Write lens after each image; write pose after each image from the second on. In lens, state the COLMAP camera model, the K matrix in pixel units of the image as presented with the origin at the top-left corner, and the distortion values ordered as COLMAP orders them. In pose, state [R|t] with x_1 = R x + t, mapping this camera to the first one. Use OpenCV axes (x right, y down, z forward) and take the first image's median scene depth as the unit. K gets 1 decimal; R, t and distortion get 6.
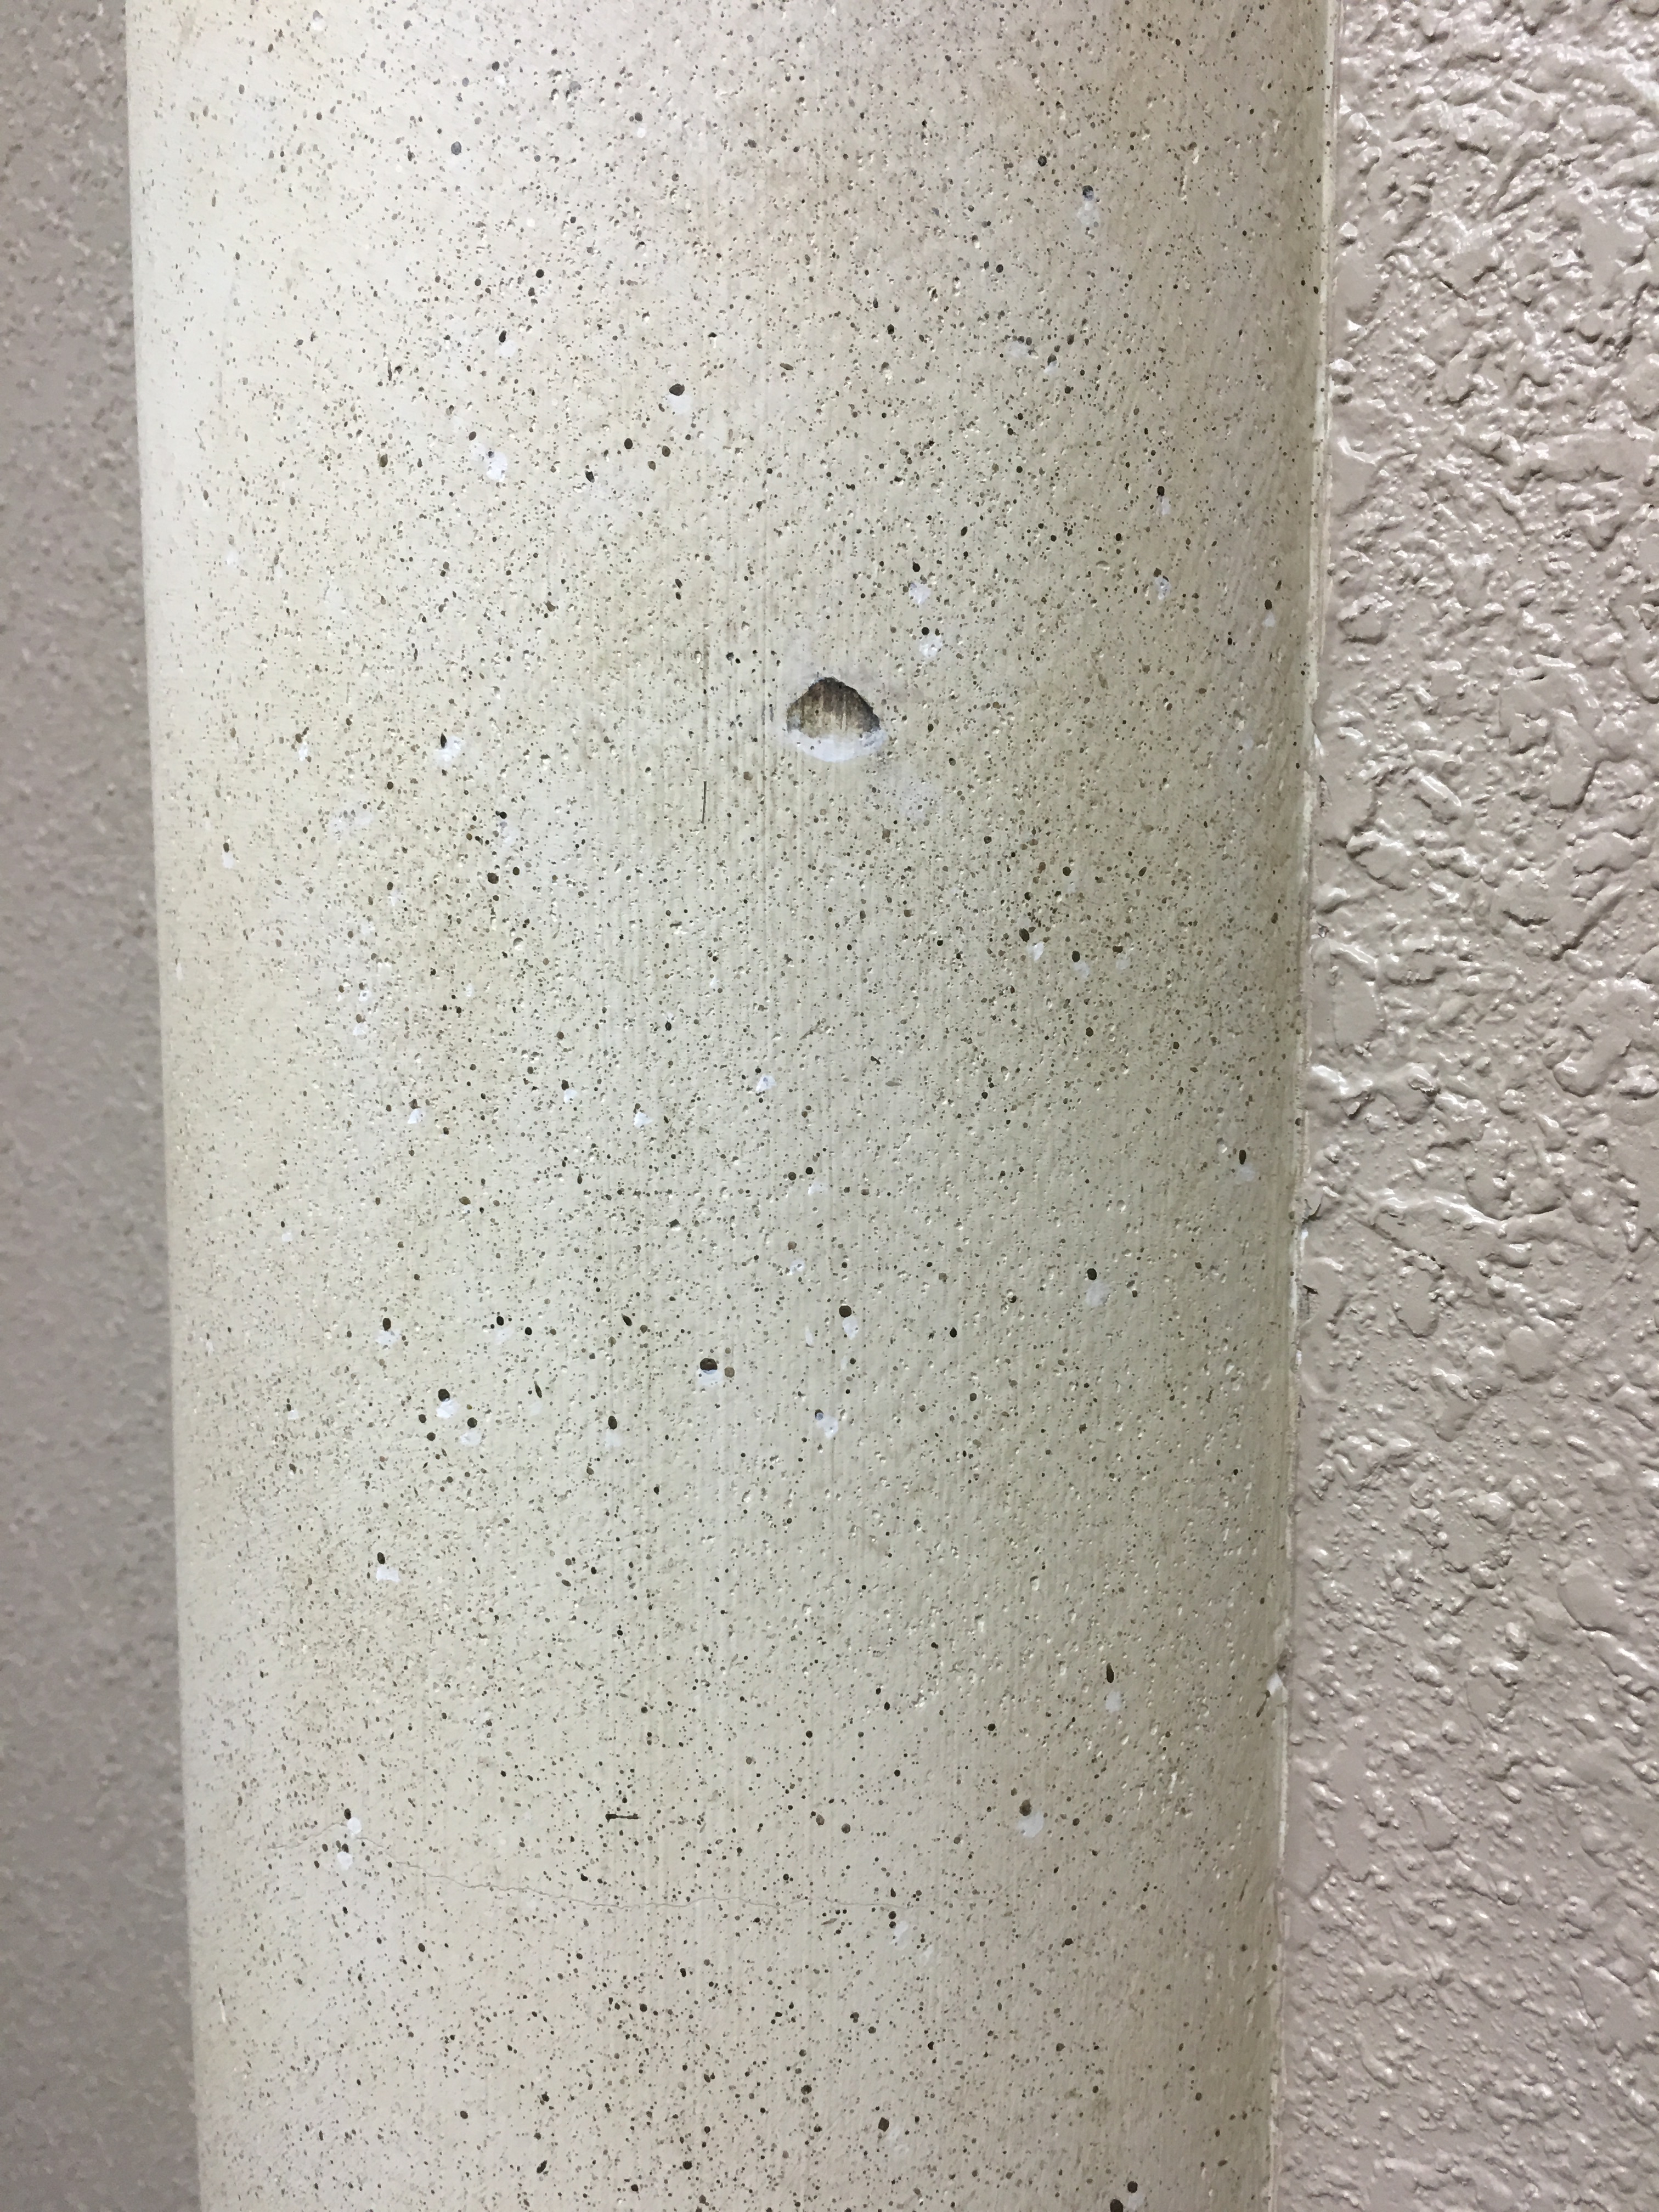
lens RADIAL K [[1915.1, 0, 833.6], [0, 1915.1, 1087.7], [0, 0, 1]] dist [0.083528, -0.127090]
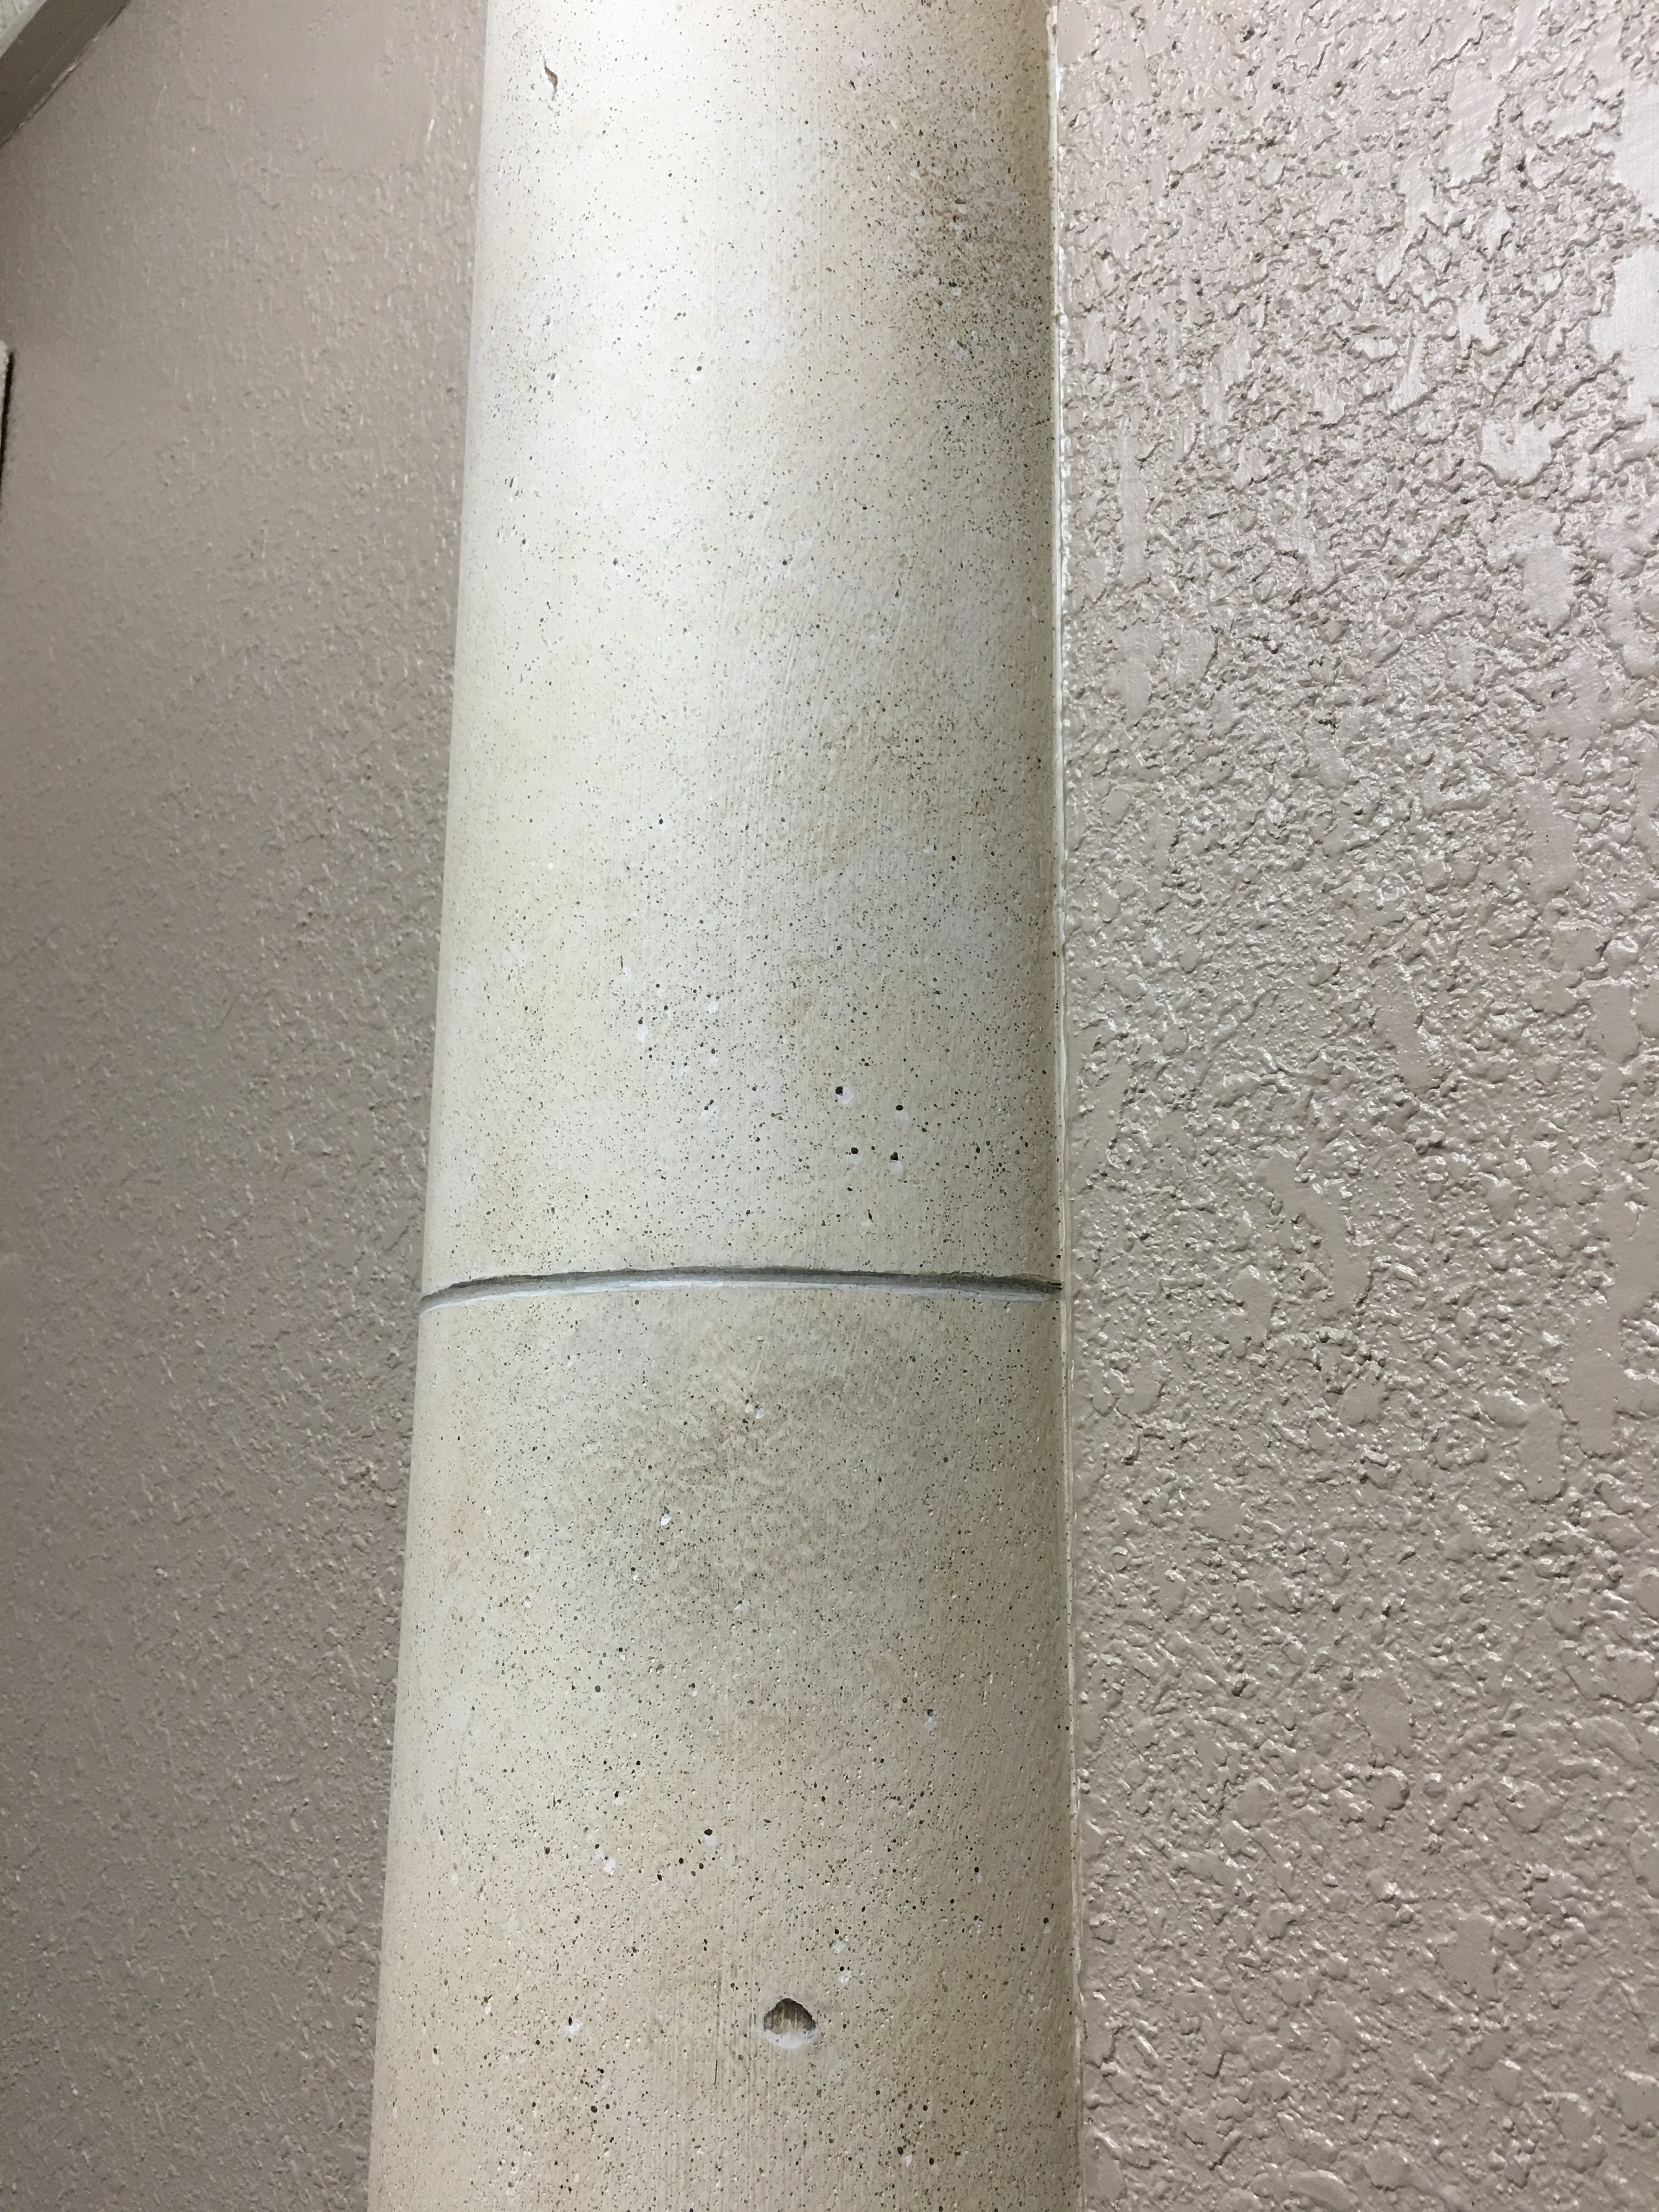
lens RADIAL K [[1915.1, 0, 830.6], [0, 1915.1, 1085.5], [0, 0, 1]] dist [0.083528, -0.127090]
pose [[0.999512, 0.002837, -0.031104, 0.088840], [-0.012067, 0.953613, -0.300794, -0.466888], [0.028808, 0.301023, 0.953182, -0.948320]]
